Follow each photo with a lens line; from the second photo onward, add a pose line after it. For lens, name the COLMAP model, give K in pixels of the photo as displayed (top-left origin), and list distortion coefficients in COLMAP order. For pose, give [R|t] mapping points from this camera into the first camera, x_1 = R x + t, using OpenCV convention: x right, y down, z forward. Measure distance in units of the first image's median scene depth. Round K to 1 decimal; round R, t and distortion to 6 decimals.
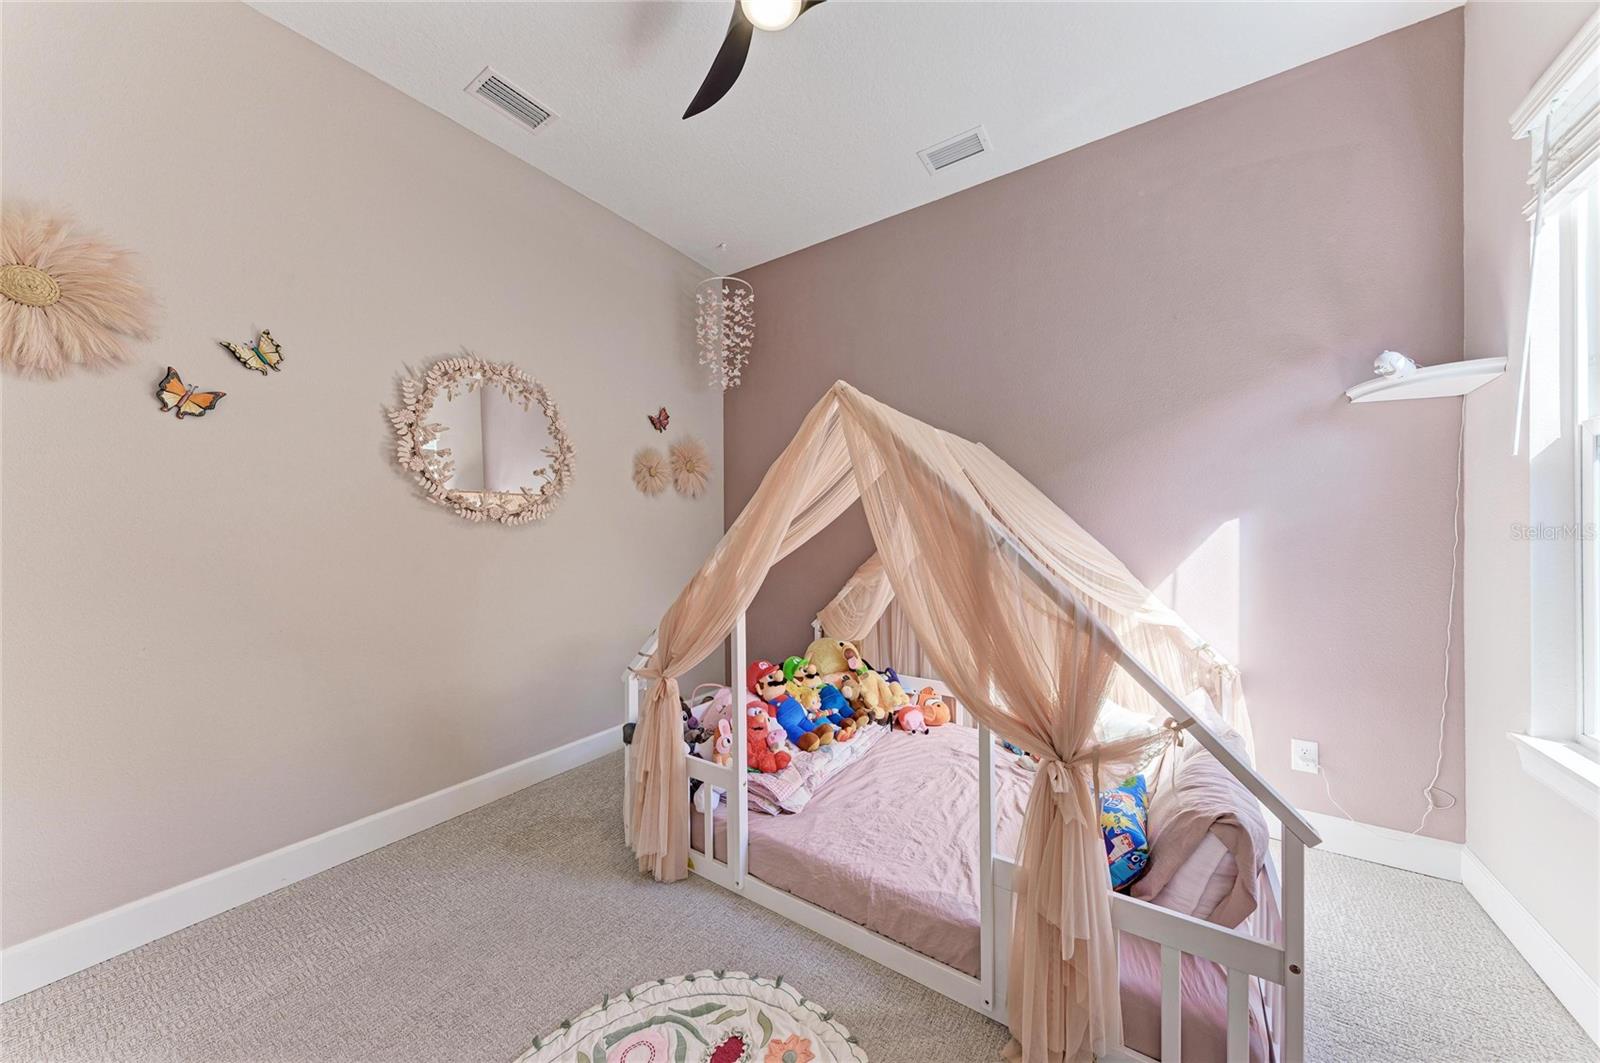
lens RADIAL K [[541.9, 0, 801.5], [0, 541.9, 532.9], [0, 0, 1]] dist [0.010147, -0.000102]
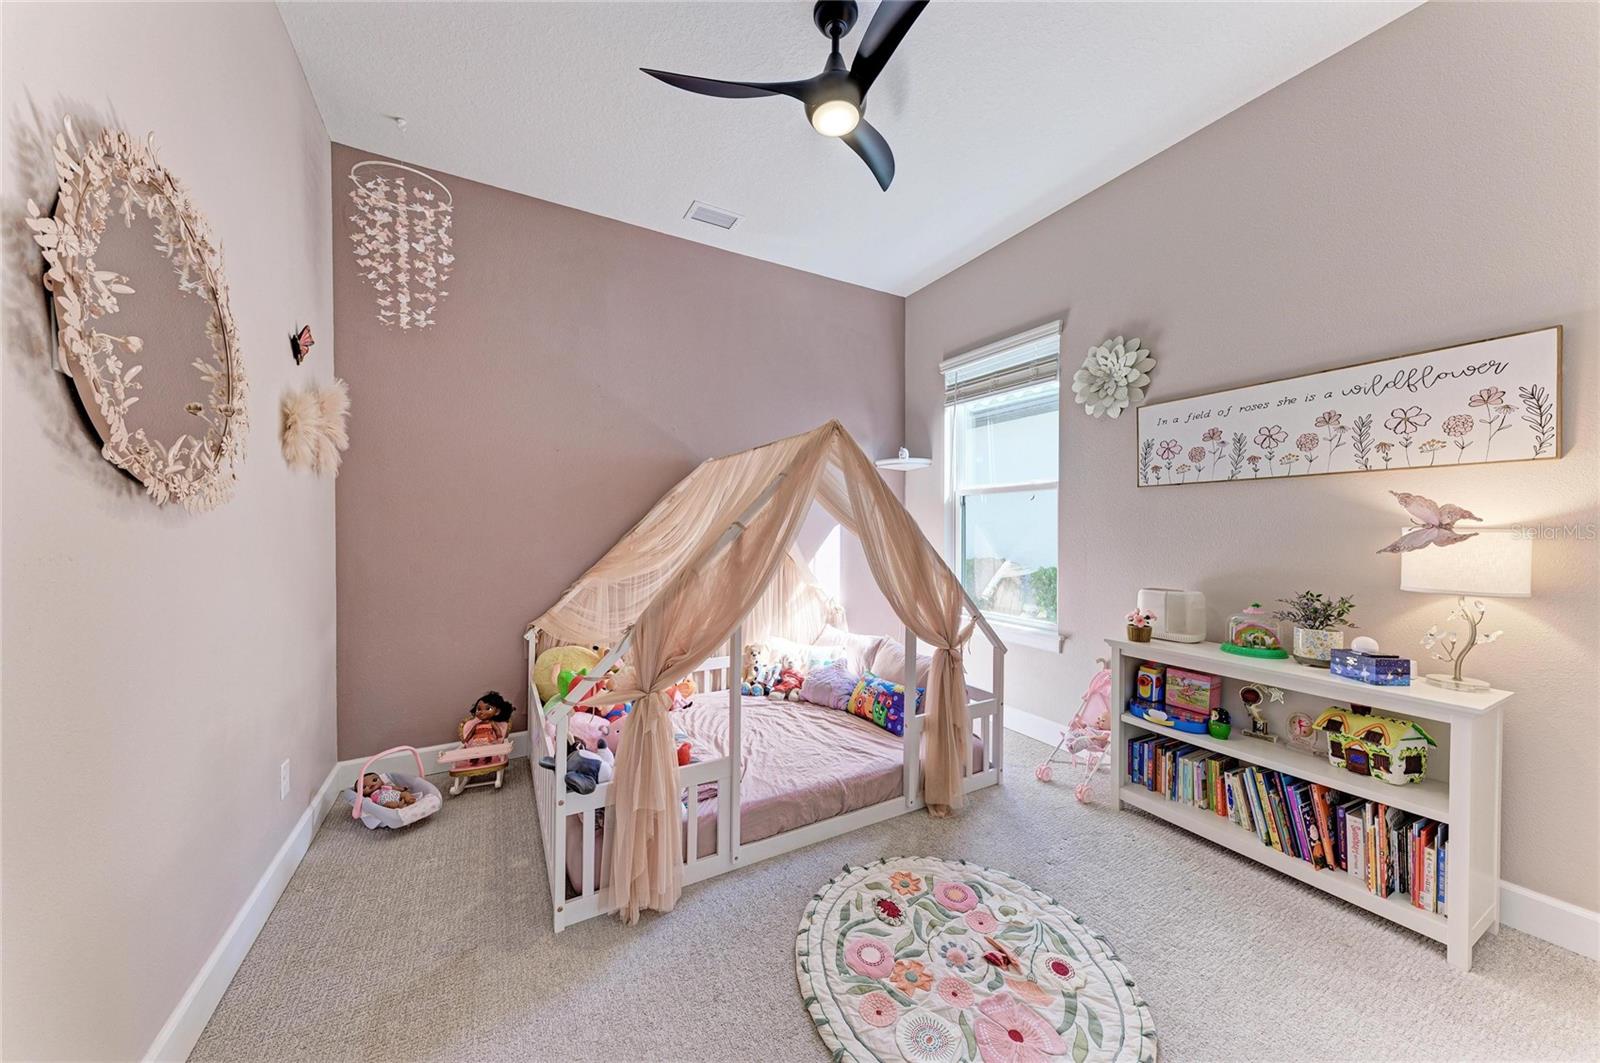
lens RADIAL K [[541.9, 0, 801.5], [0, 541.9, 532.9], [0, 0, 1]] dist [0.010147, -0.000102]
pose [[0.443730, -0.003870, 0.896152, -1.206250], [-0.003885, 0.999973, 0.006243, -0.007996], [-0.896152, -0.006252, 0.443703, 0.485403]]
